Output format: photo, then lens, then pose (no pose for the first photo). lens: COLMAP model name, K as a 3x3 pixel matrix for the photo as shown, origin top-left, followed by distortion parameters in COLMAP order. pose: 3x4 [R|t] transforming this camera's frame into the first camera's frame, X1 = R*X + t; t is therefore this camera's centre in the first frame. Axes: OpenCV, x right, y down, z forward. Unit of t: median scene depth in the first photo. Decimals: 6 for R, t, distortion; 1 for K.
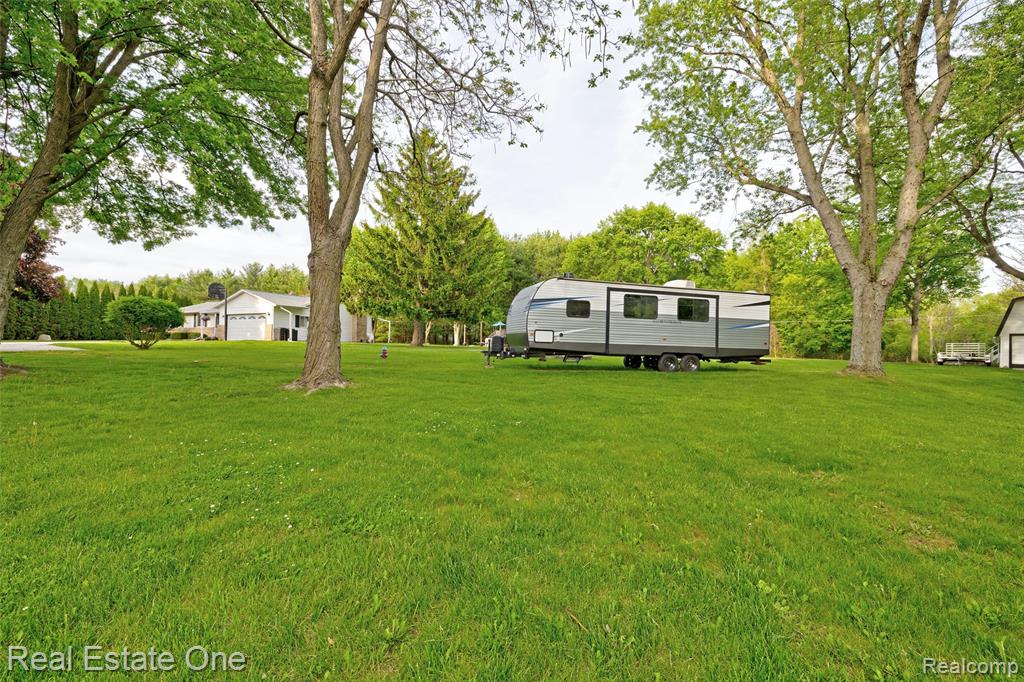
lens RADIAL K [[436.0, 0, 512.0], [0, 436.0, 341.0], [0, 0, 1]] dist [-0.000583, -0.000045]
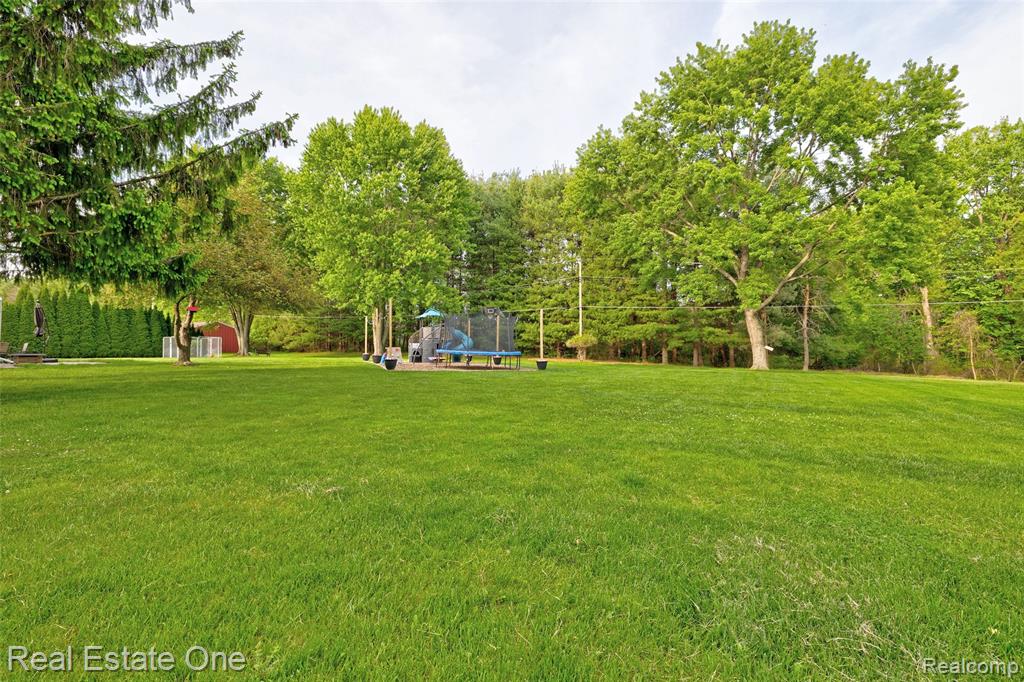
lens RADIAL K [[436.0, 0, 512.0], [0, 436.0, 341.0], [0, 0, 1]] dist [-0.000583, -0.000045]
pose [[0.998787, -0.010825, -0.048036, 0.082026], [0.010689, 0.999938, -0.003102, -0.005975], [0.048066, 0.002585, 0.998841, 0.518341]]
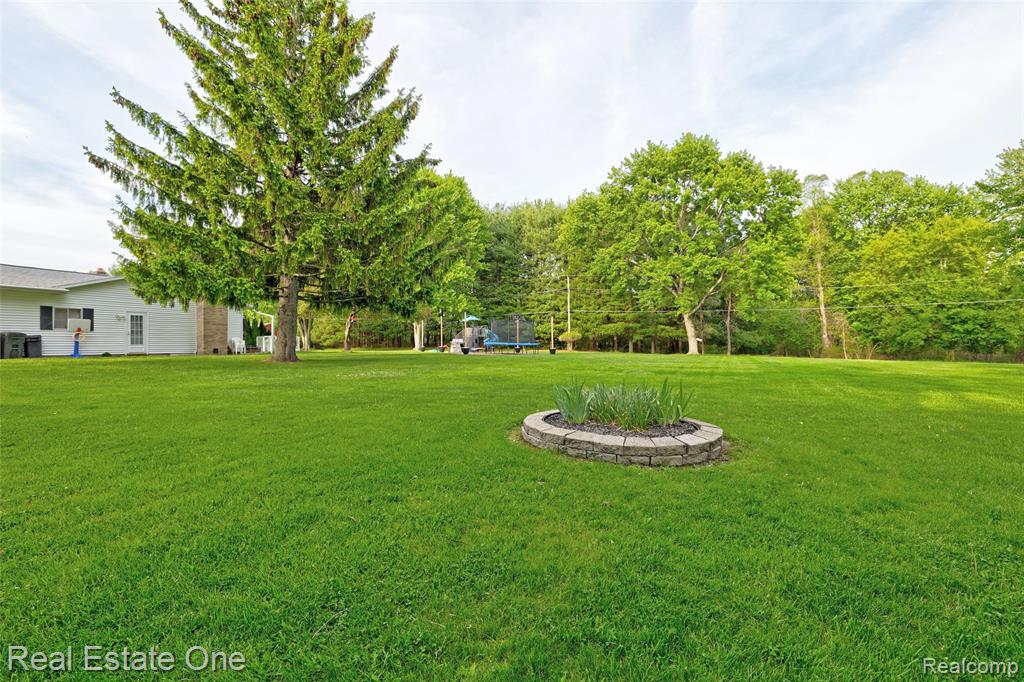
lens RADIAL K [[436.0, 0, 512.0], [0, 436.0, 341.0], [0, 0, 1]] dist [-0.000583, -0.000045]
pose [[0.999700, -0.022003, 0.010784, 0.028325], [0.021935, 0.999739, 0.006377, -0.005626], [-0.010921, -0.006139, 0.999922, 0.298243]]
